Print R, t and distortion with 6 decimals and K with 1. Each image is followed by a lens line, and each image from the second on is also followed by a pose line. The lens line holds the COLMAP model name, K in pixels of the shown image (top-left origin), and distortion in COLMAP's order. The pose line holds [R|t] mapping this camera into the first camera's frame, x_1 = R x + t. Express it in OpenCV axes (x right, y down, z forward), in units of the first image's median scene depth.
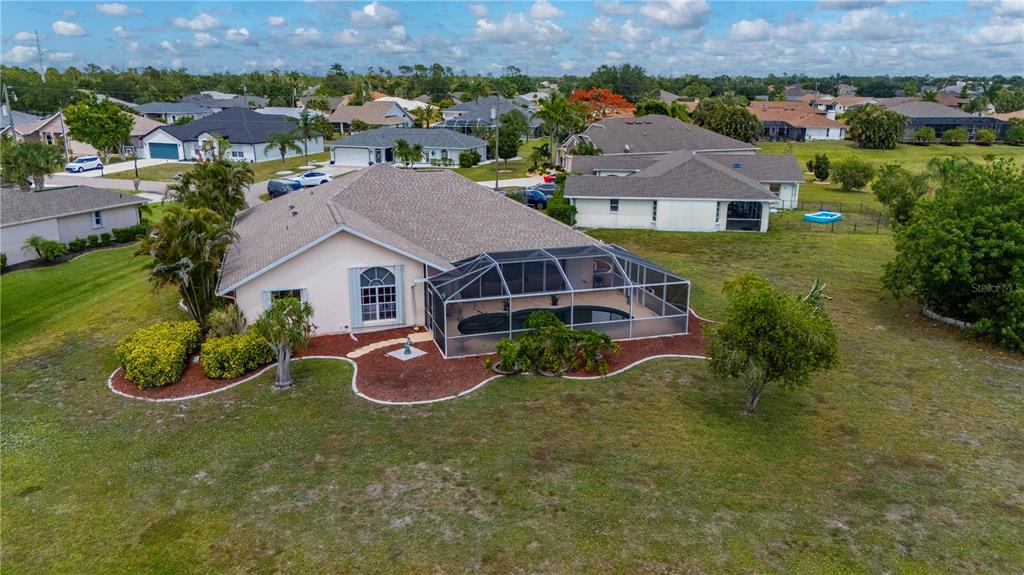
lens RADIAL K [[756.9, 0, 511.4], [0, 756.9, 285.1], [0, 0, 1]] dist [0.066197, -0.060512]
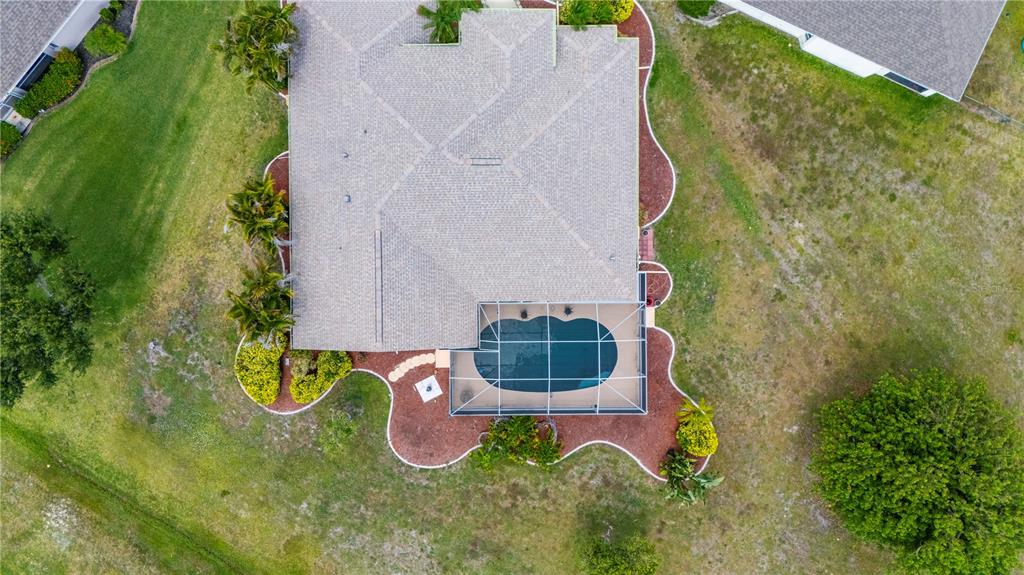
lens RADIAL K [[756.9, 0, 507.5], [0, 756.9, 286.4], [0, 0, 1]] dist [0.066197, -0.060512]
pose [[0.957859, 0.286848, 0.014959, -0.077553], [-0.091026, 0.253739, 0.962980, -1.424873], [0.272433, -0.923761, 0.269157, 0.890178]]
